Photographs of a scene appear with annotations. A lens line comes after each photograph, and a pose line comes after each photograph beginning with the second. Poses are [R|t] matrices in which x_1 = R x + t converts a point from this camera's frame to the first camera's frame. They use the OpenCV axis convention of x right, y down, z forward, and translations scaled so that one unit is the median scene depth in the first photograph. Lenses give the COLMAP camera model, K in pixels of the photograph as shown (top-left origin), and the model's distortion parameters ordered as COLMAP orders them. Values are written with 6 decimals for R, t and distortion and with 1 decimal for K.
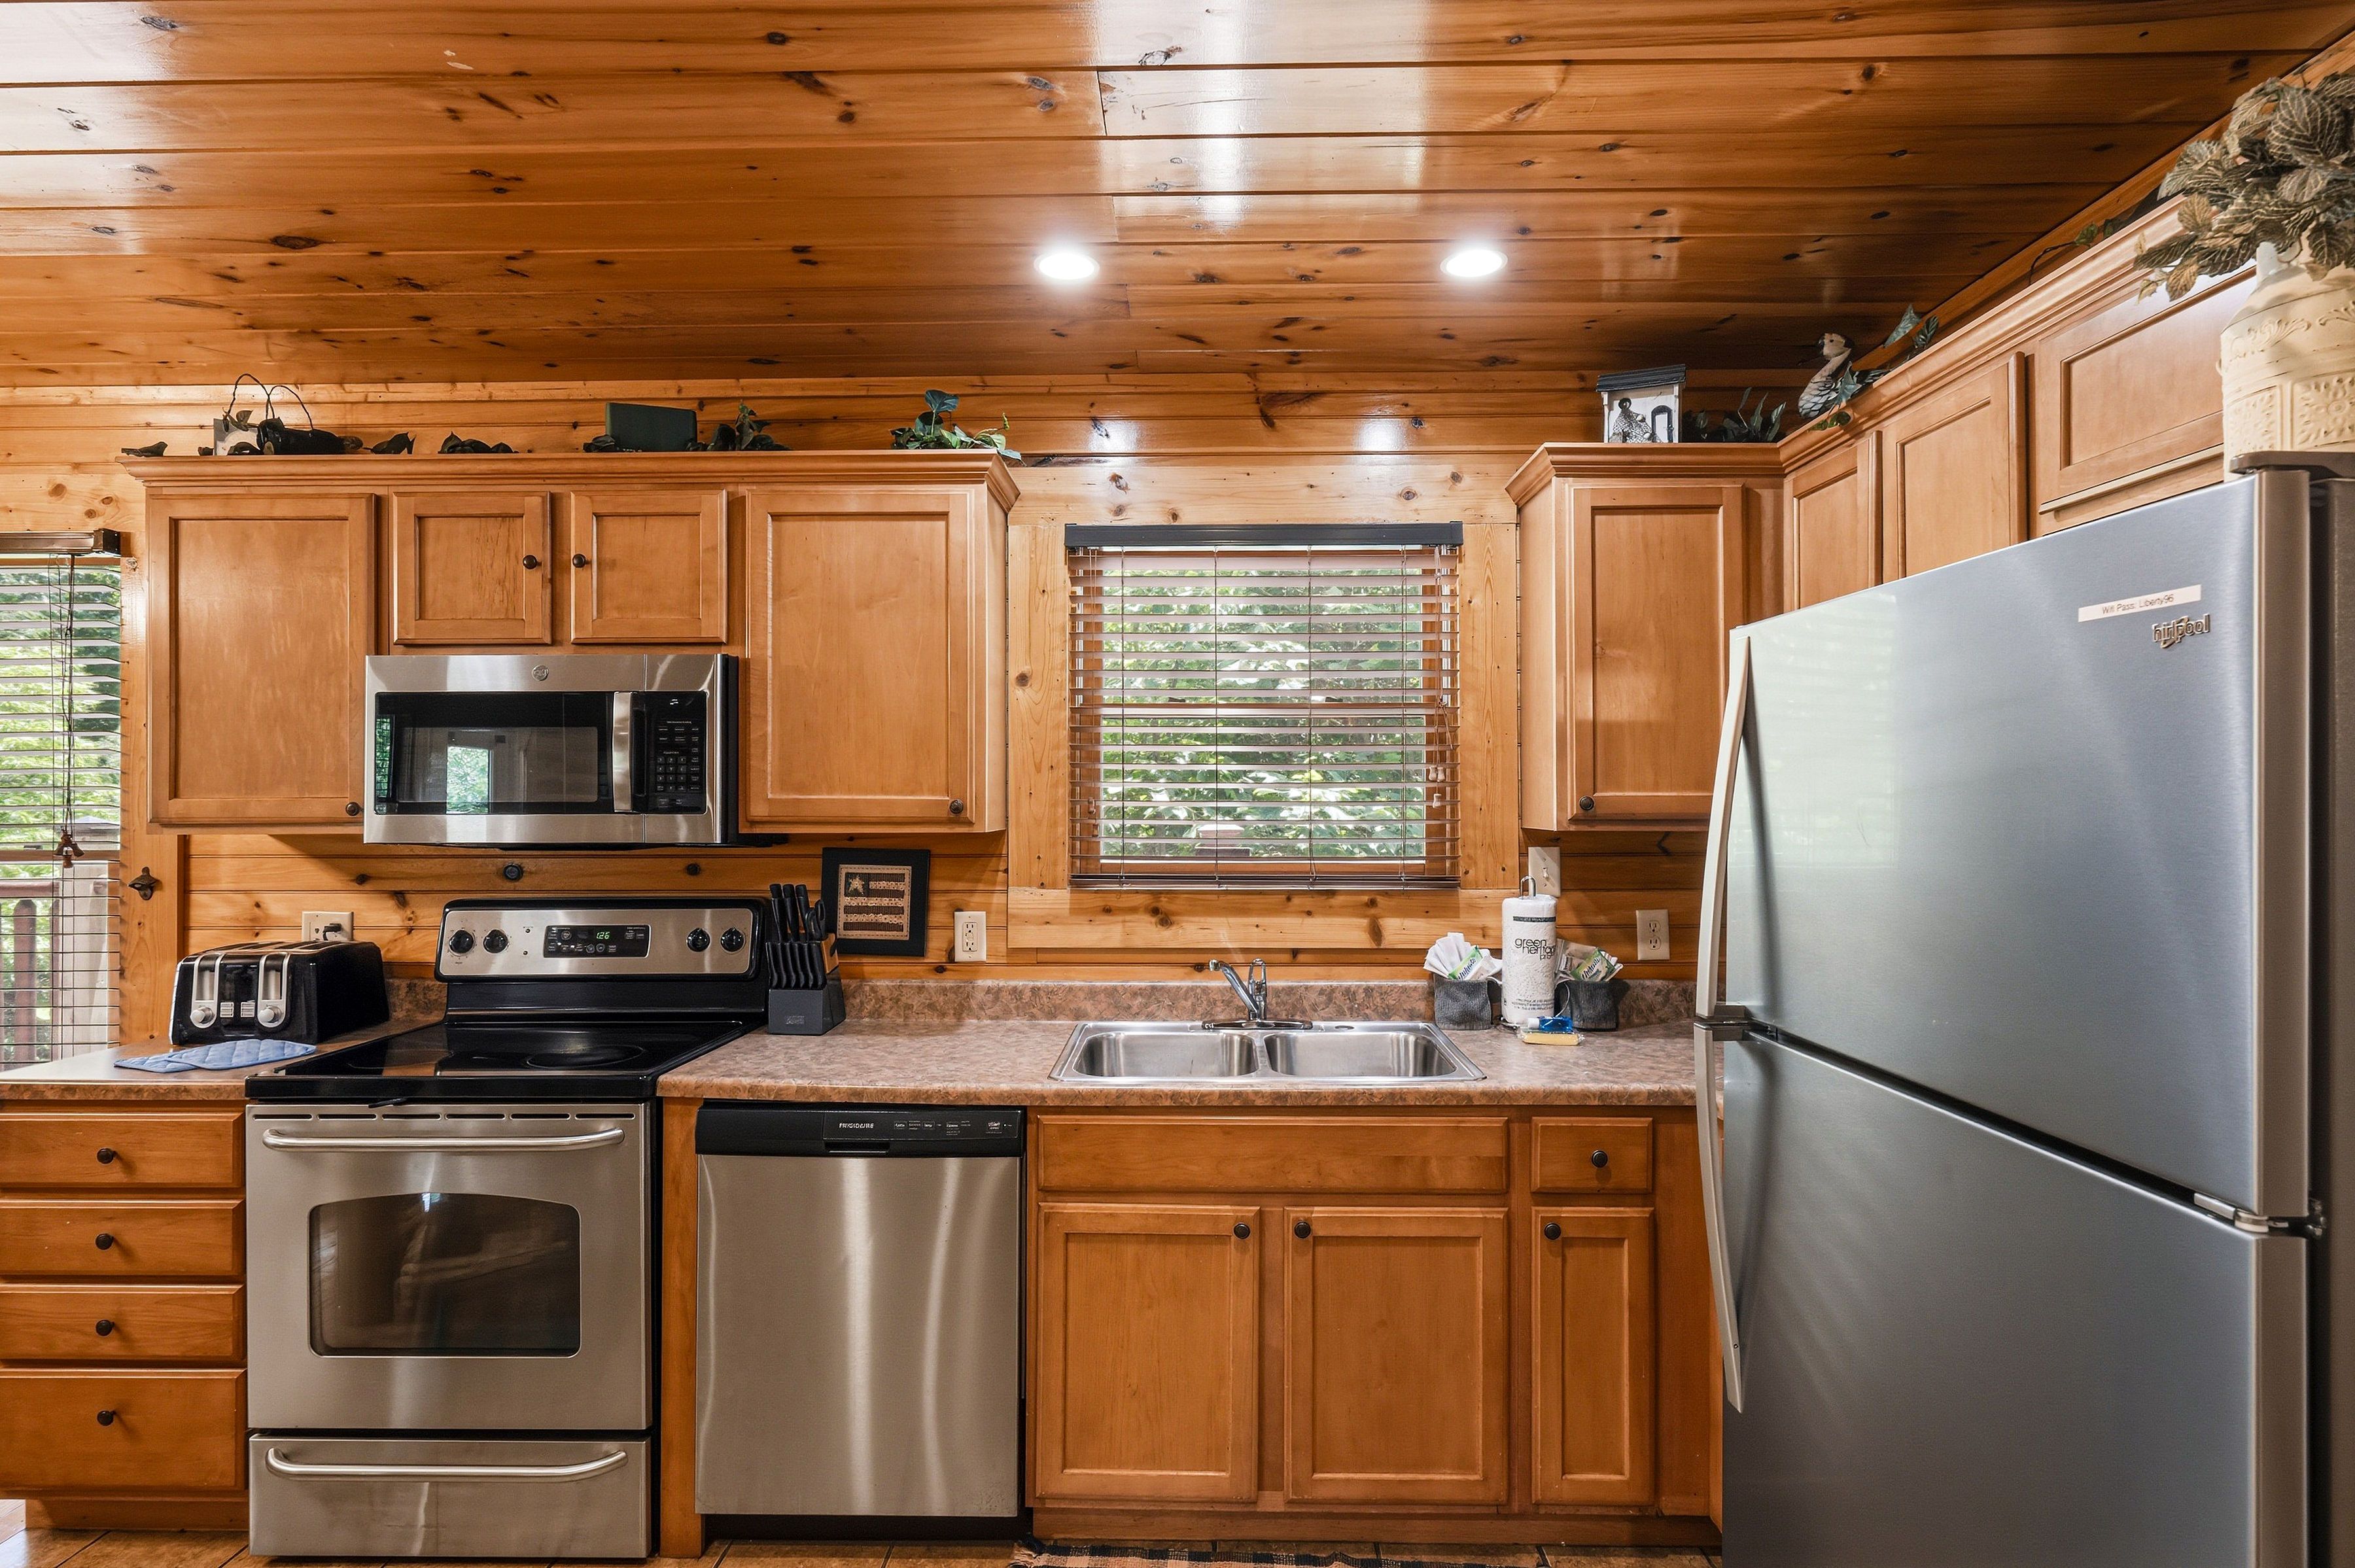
lens RADIAL K [[1183.4, 0, 1176.8], [0, 1183.4, 791.1], [0, 0, 1]] dist [-0.004447, 0.001691]
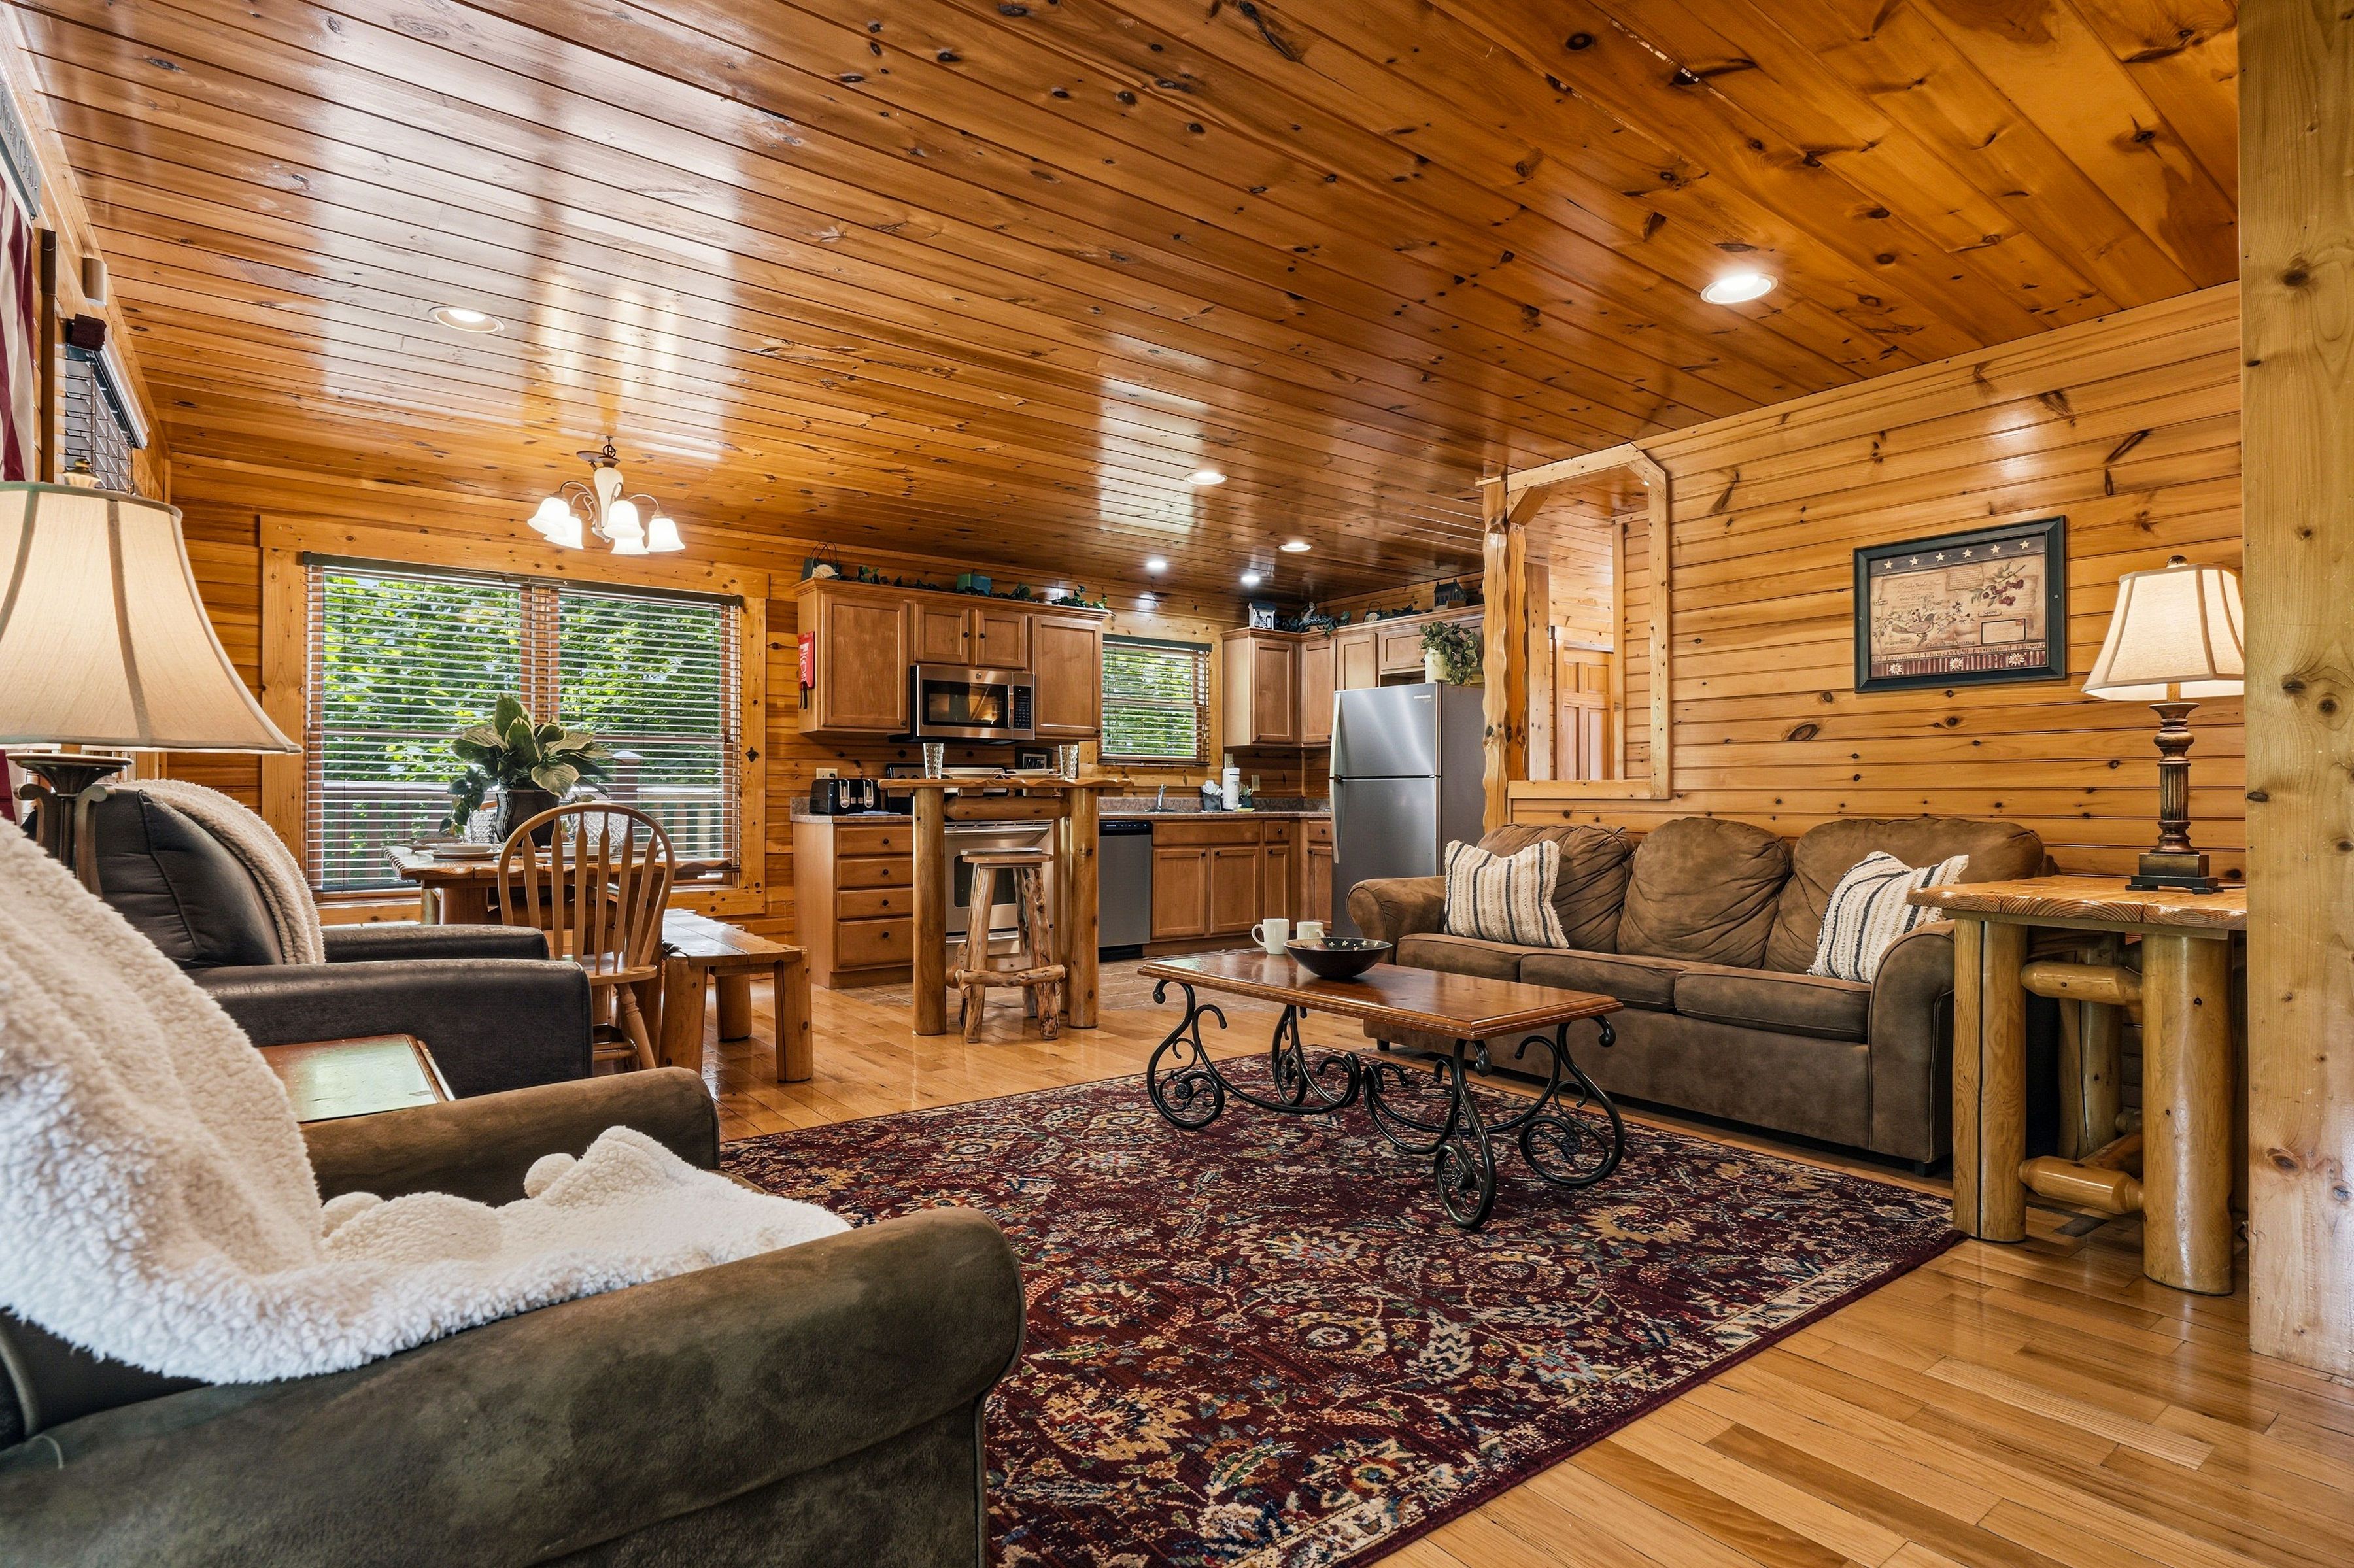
lens RADIAL K [[1182.9, 0, 1179.6], [0, 1182.9, 790.4], [0, 0, 1]] dist [-0.004447, 0.001691]
pose [[0.784510, 0.006183, 0.620085, -1.692368], [-0.005404, 0.999980, -0.003134, 0.155173], [-0.620092, -0.000892, 0.784528, -1.315322]]
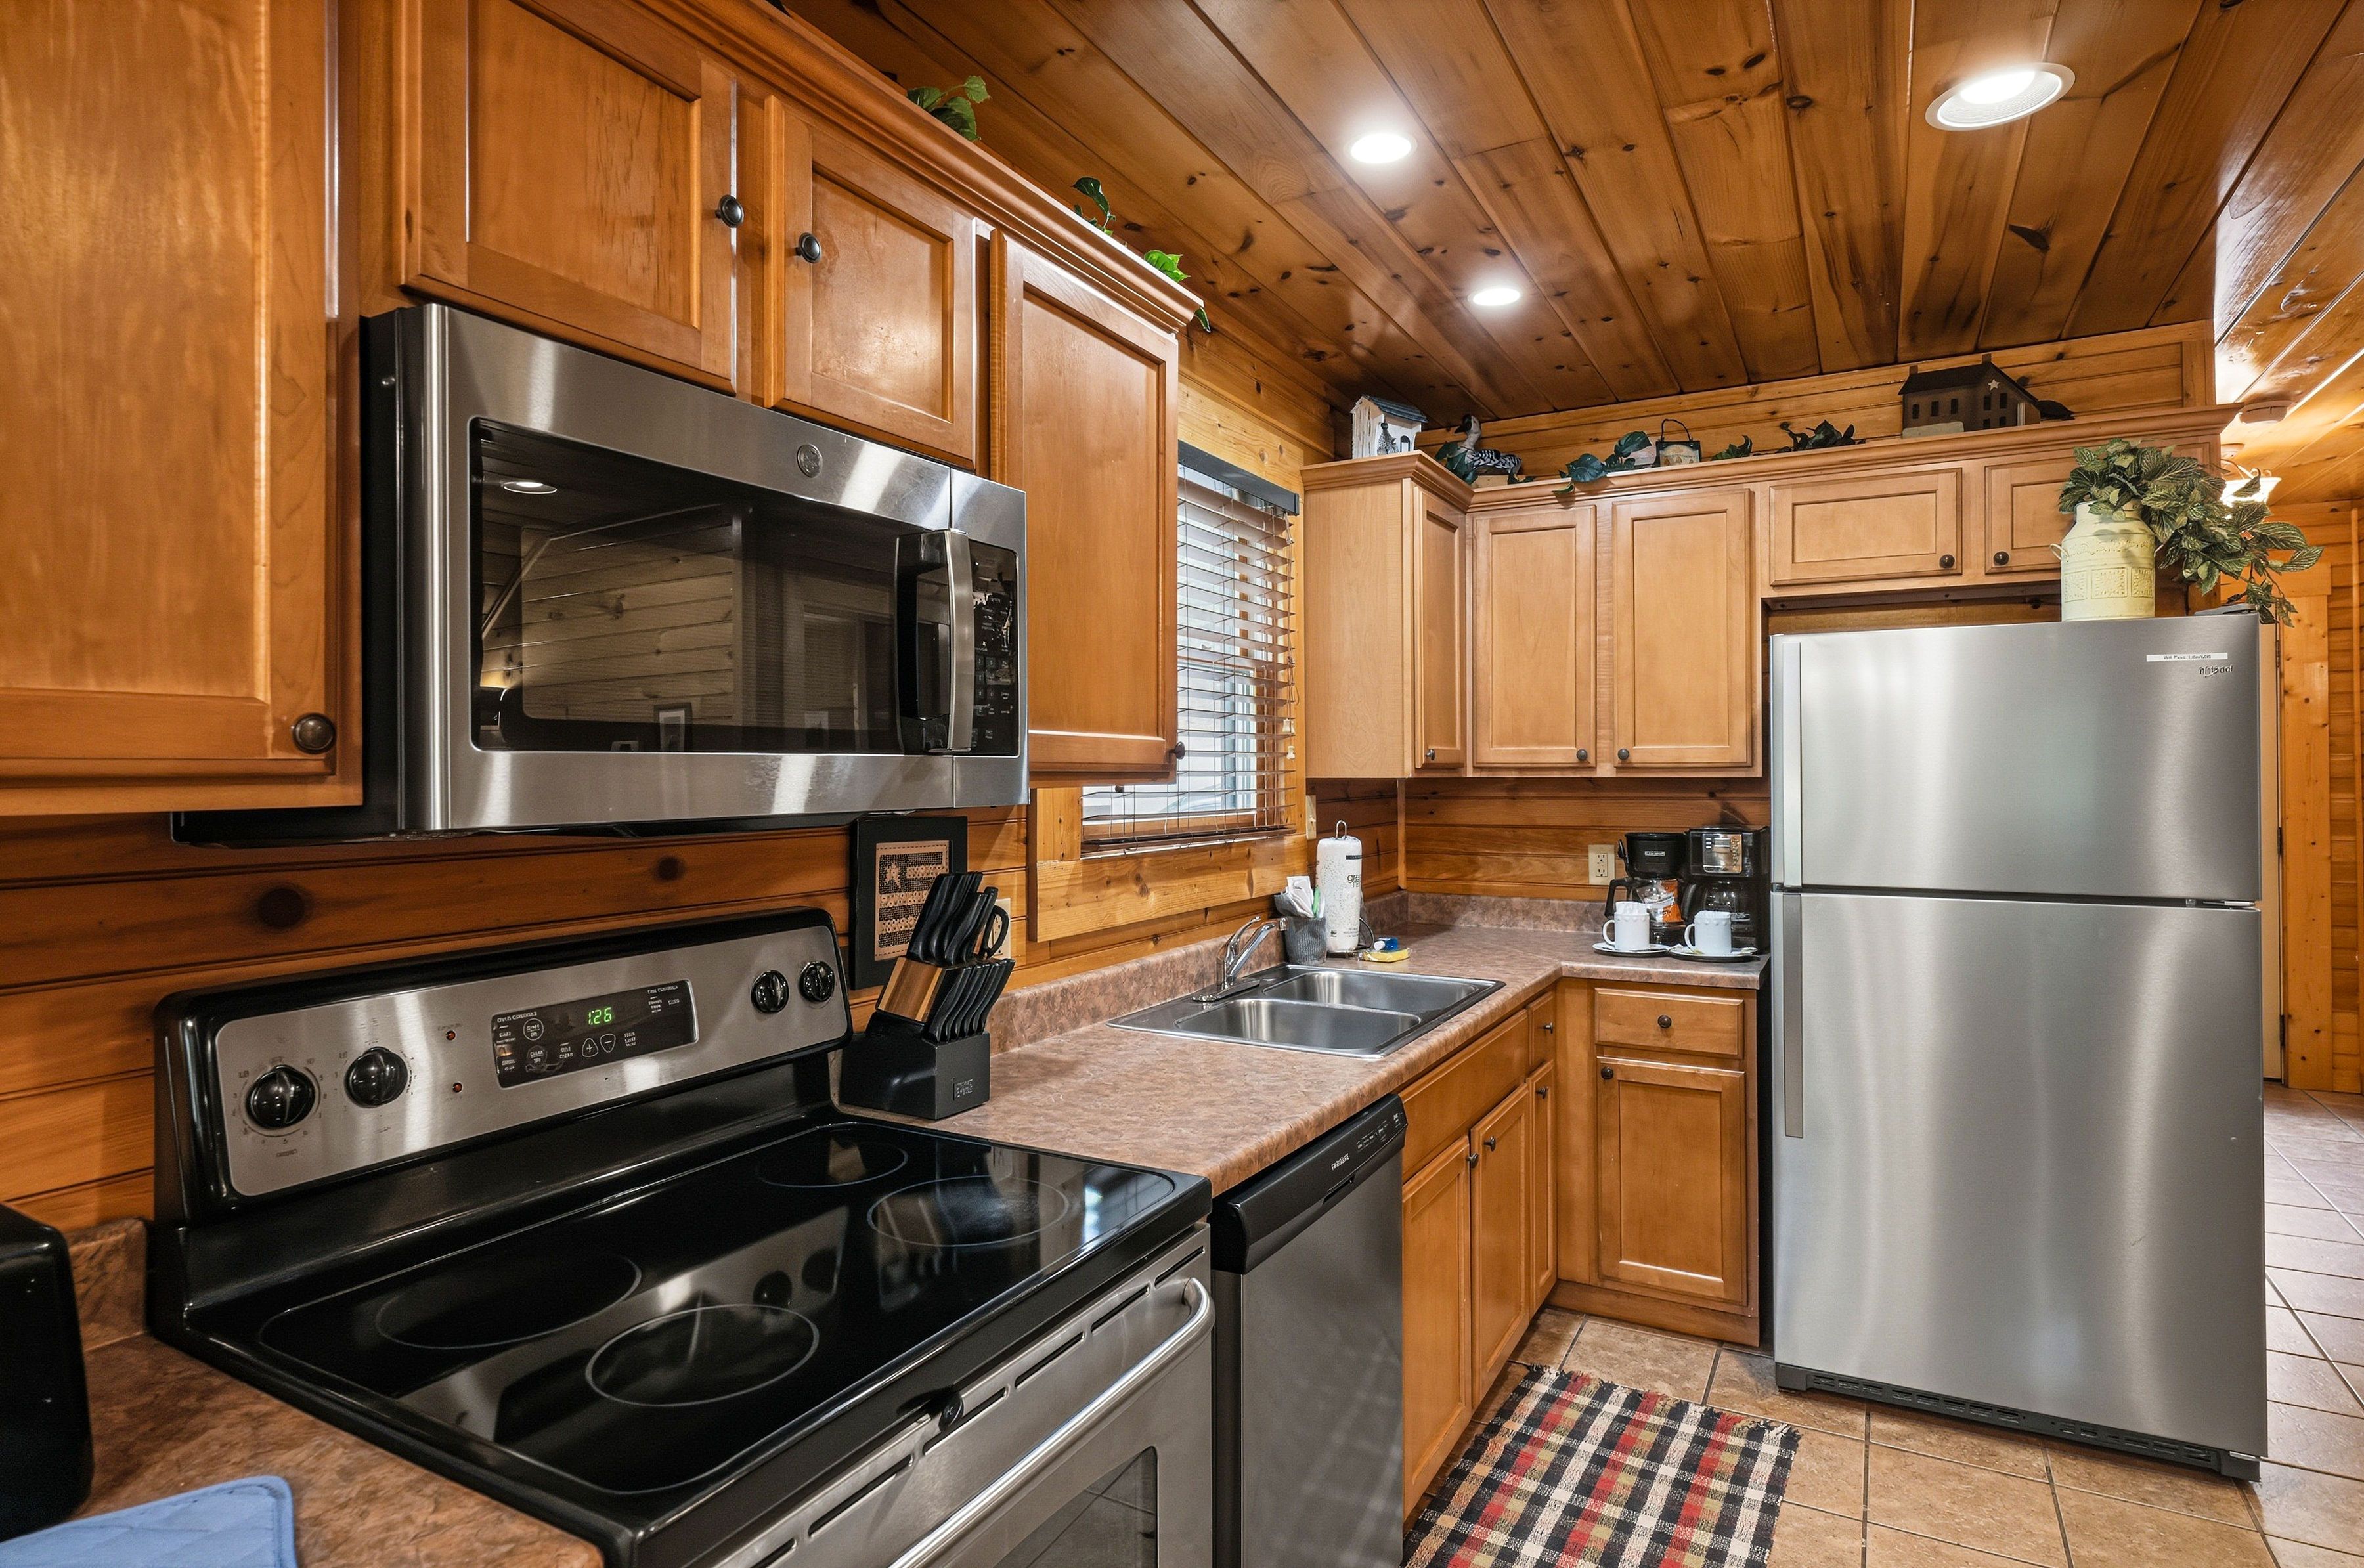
lens RADIAL K [[1262.2, 0, 1170.5], [0, 1262.2, 760.5], [0, 0, 1]] dist [0.004547, -0.000814]
pose [[0.472056, 0.006823, 0.881542, -0.828578], [-0.000567, 0.999972, -0.007436, 0.023436], [-0.881568, 0.003011, 0.472047, 0.562328]]
